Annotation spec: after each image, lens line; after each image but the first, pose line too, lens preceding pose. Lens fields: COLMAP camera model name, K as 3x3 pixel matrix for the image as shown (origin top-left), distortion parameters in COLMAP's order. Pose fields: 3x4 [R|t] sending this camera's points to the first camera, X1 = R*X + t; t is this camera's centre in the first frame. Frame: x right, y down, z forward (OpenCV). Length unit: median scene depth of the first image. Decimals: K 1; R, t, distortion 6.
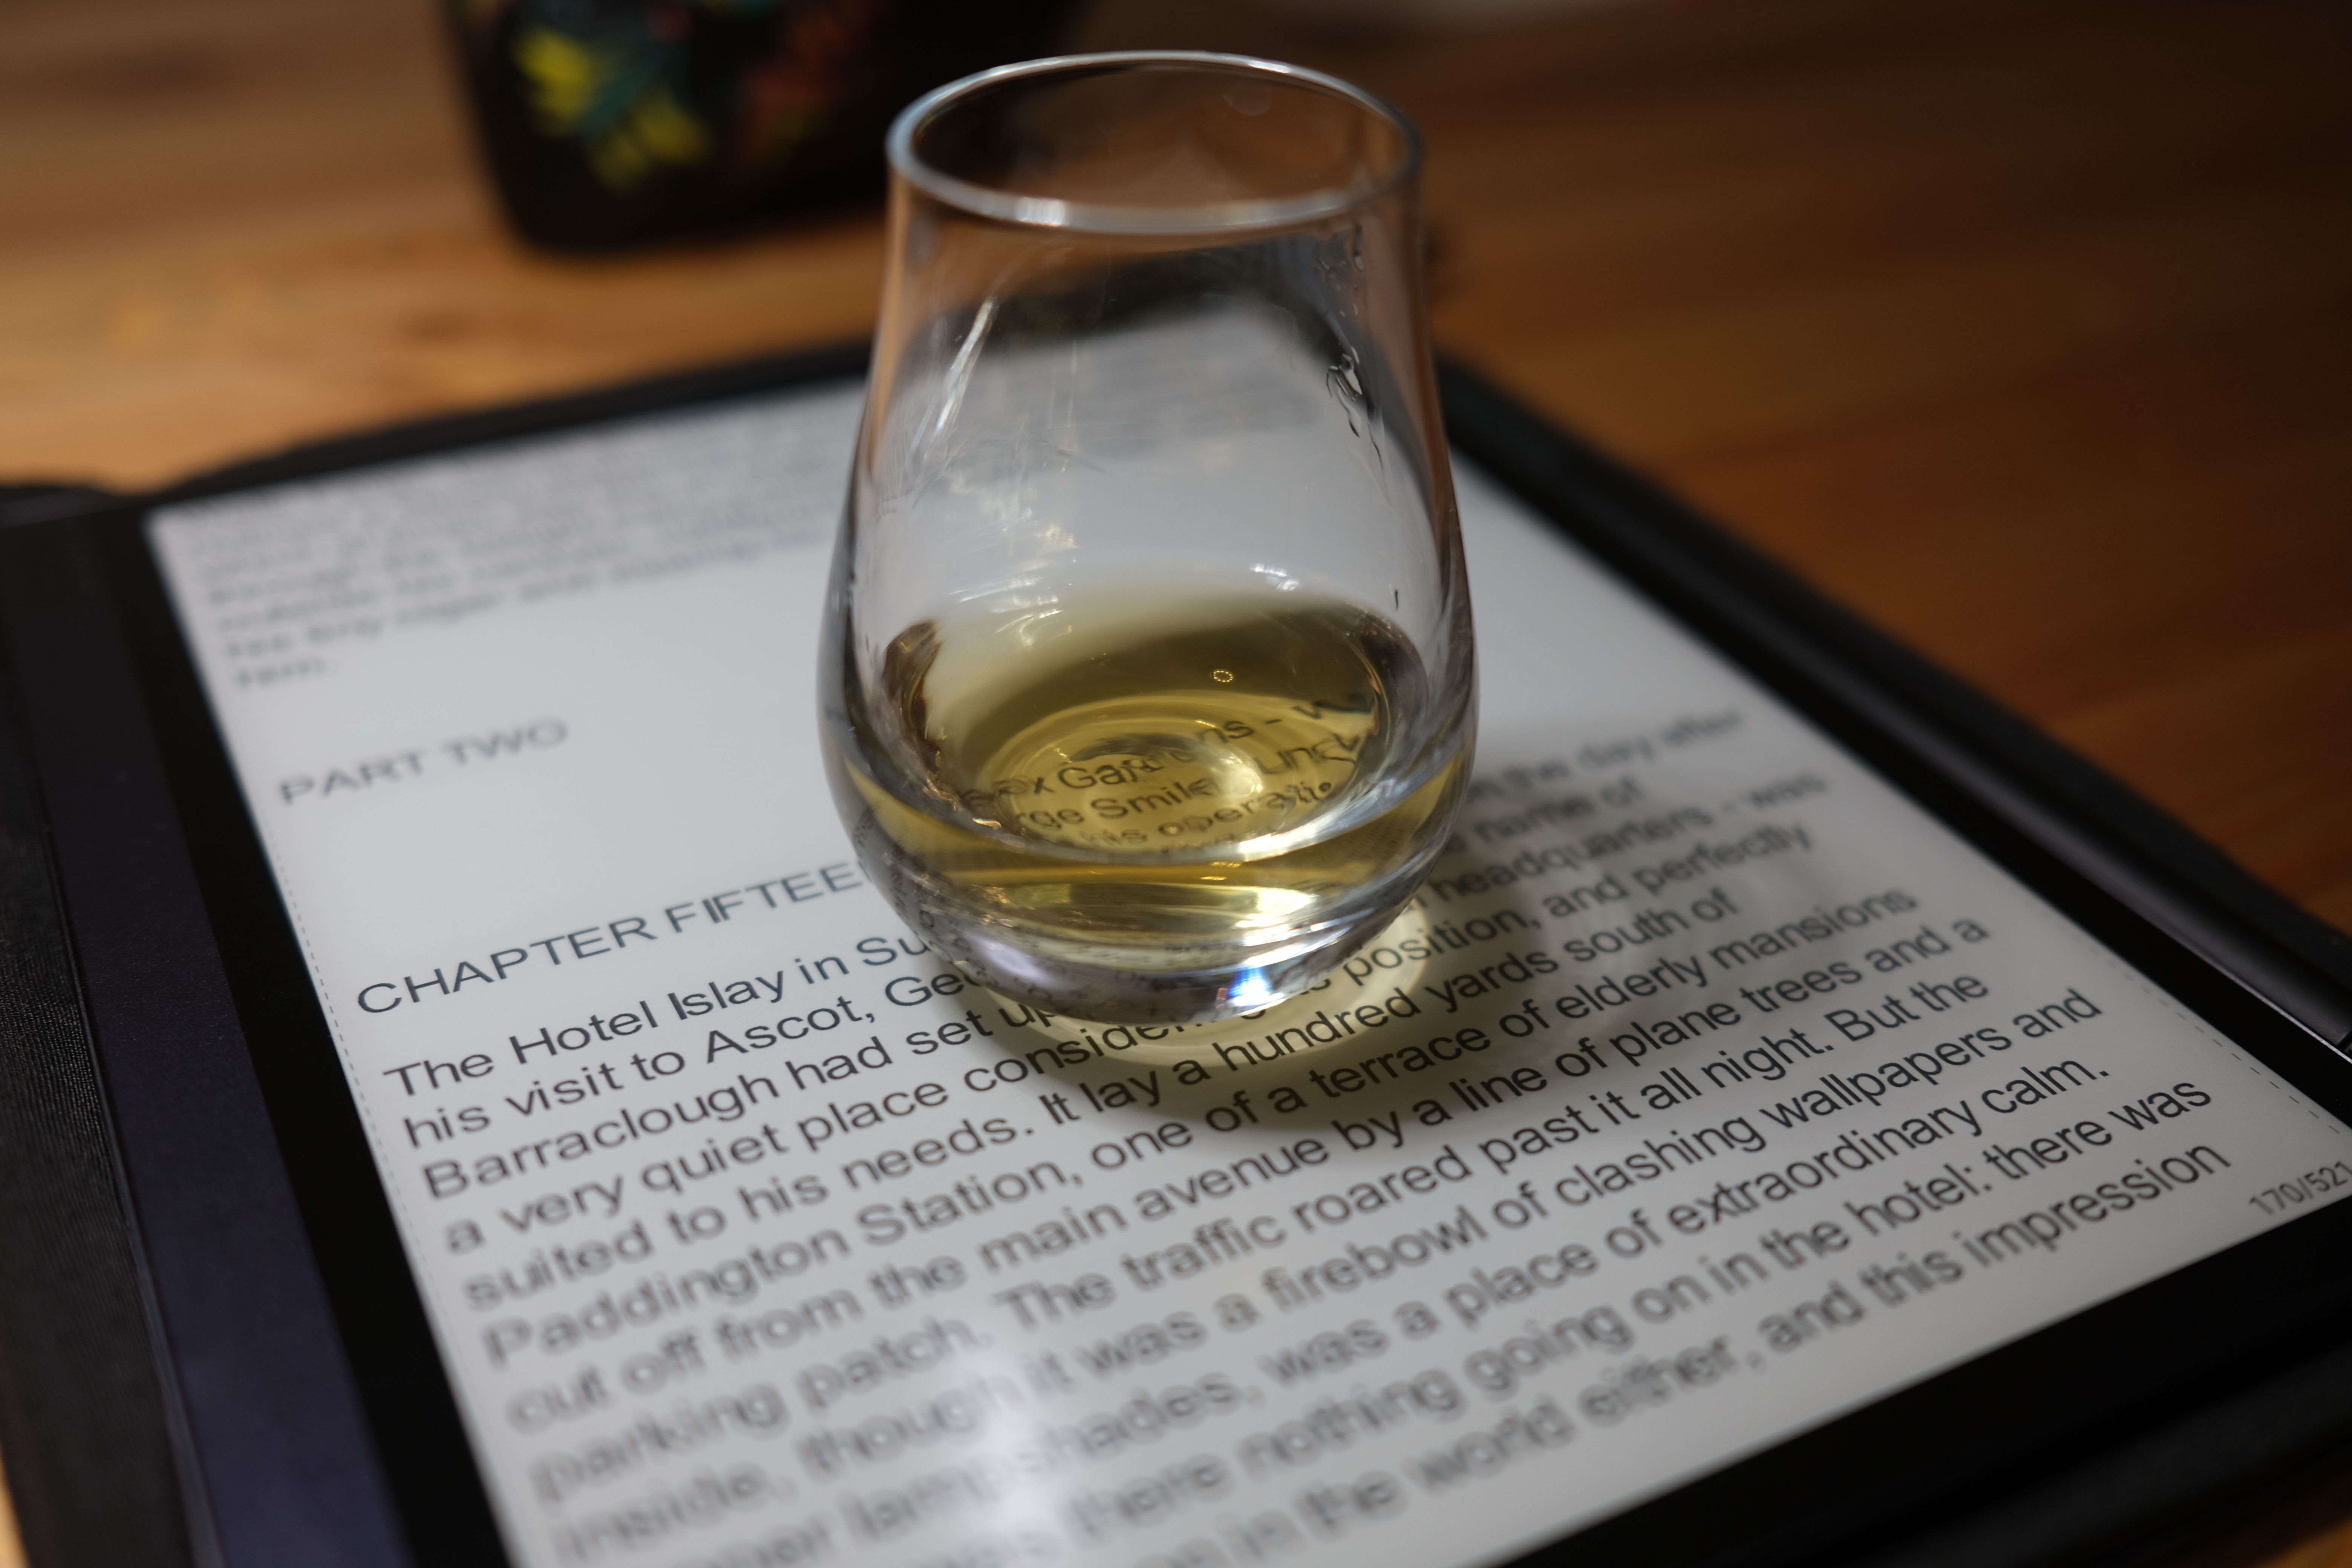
lens RADIAL K [[2498.6, 0, 1176.0], [0, 2498.6, 784.0], [0, 0, 1]] dist [-0.028386, 0.123346]
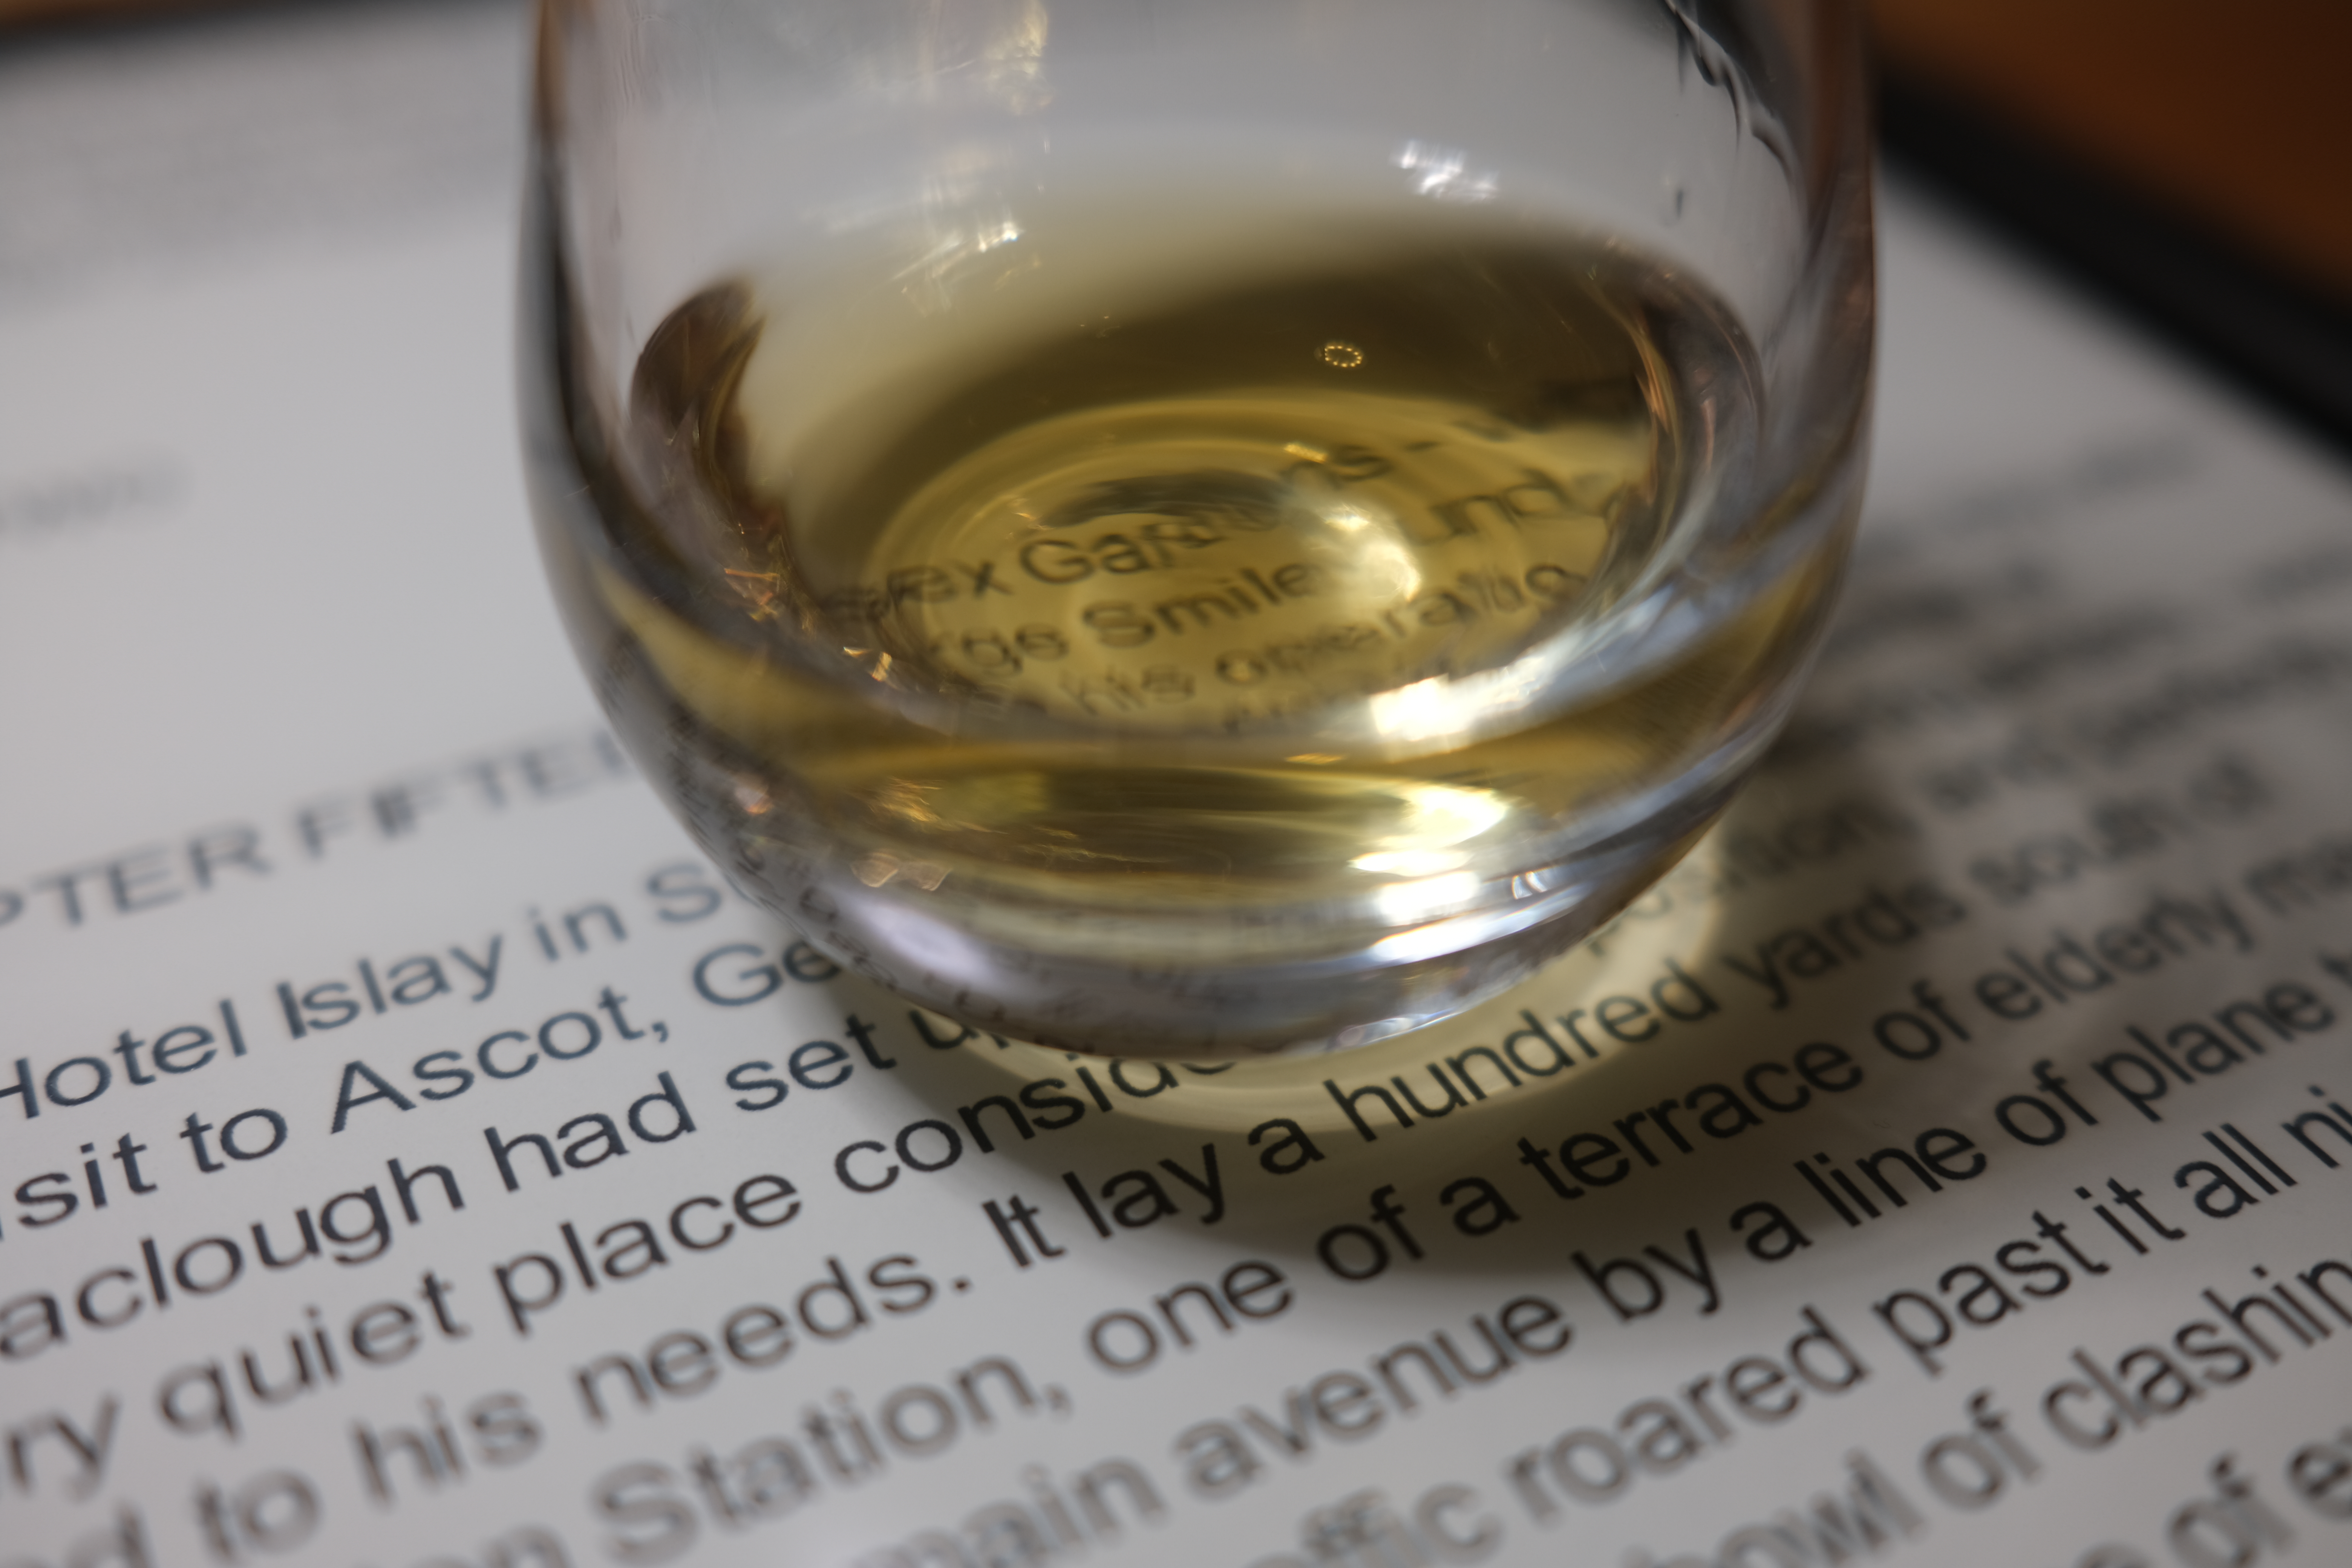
lens RADIAL K [[2515.4, 0, 1176.0], [0, 2515.4, 784.0], [0, 0, 1]] dist [-0.029851, 0.115376]
pose [[0.999948, -0.006869, -0.007481, -0.011777], [0.007522, 0.995815, 0.091086, -0.004131], [0.006824, -0.091137, 0.995815, 0.505166]]
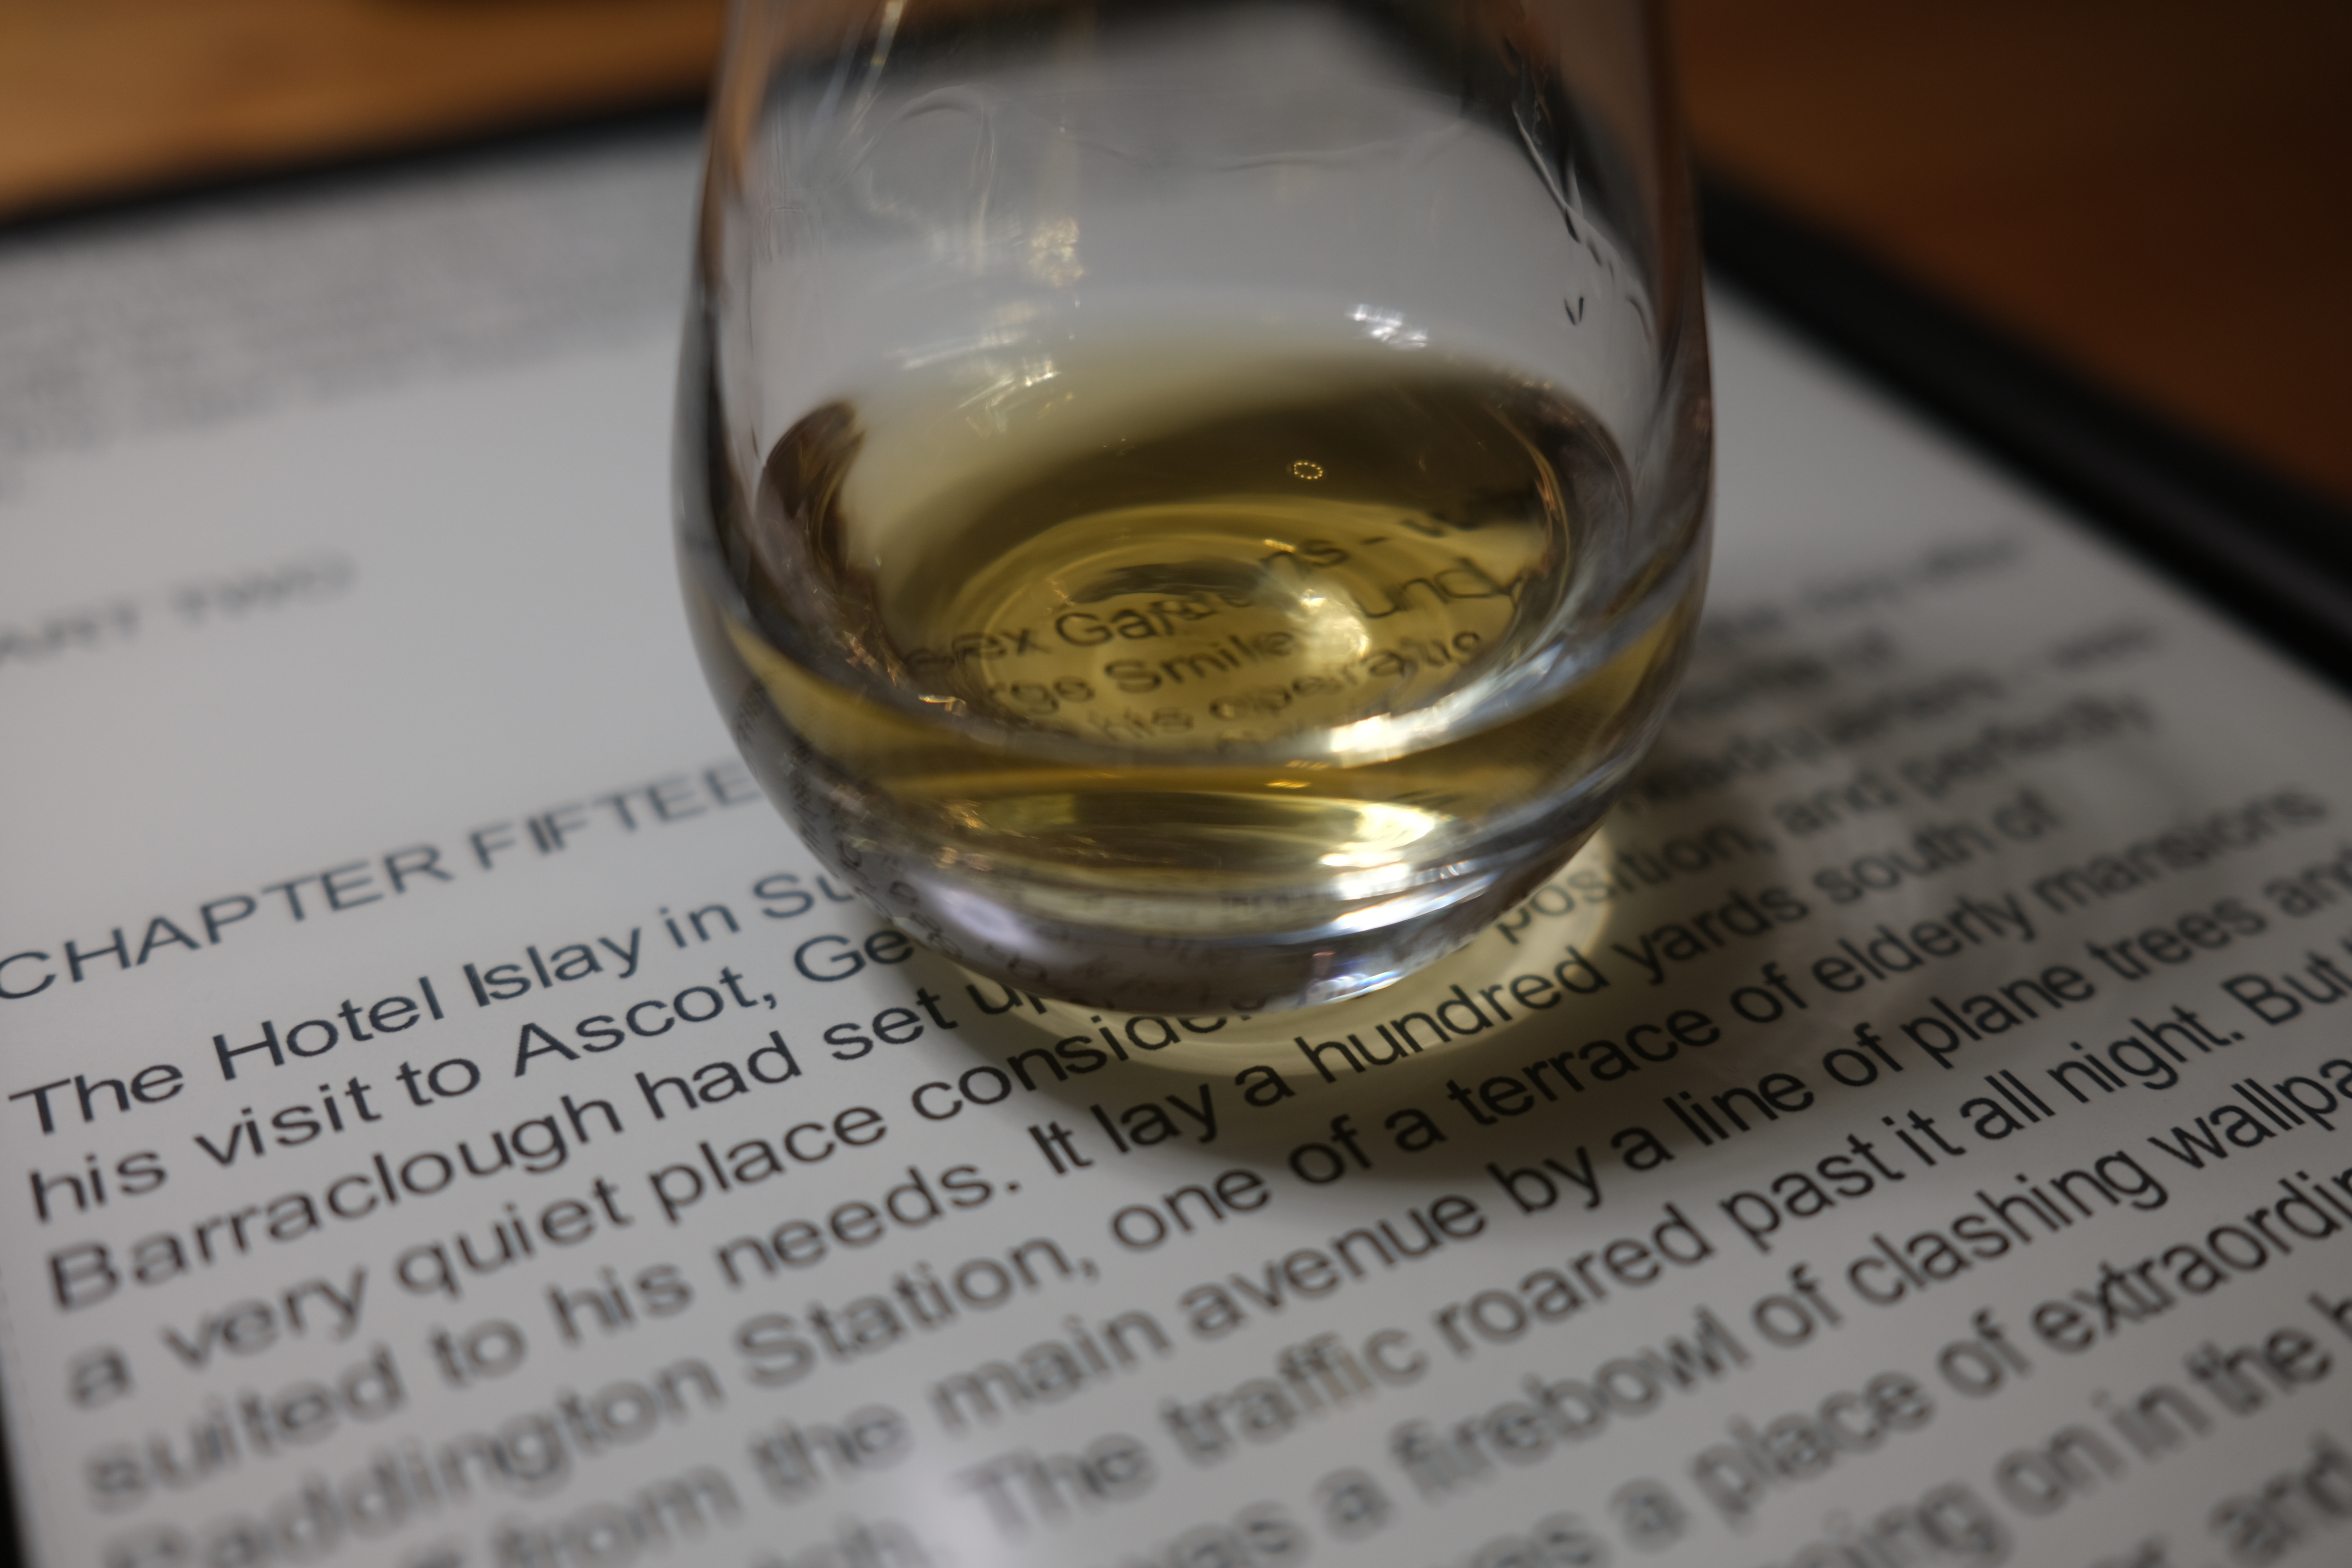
lens RADIAL K [[2498.6, 0, 1176.0], [0, 2498.6, 784.0], [0, 0, 1]] dist [-0.028386, 0.123346]
pose [[0.999971, -0.007343, -0.001943, -0.014999], [0.007433, 0.998677, 0.050881, 0.004634], [0.001567, -0.050894, 0.998703, 0.363418]]
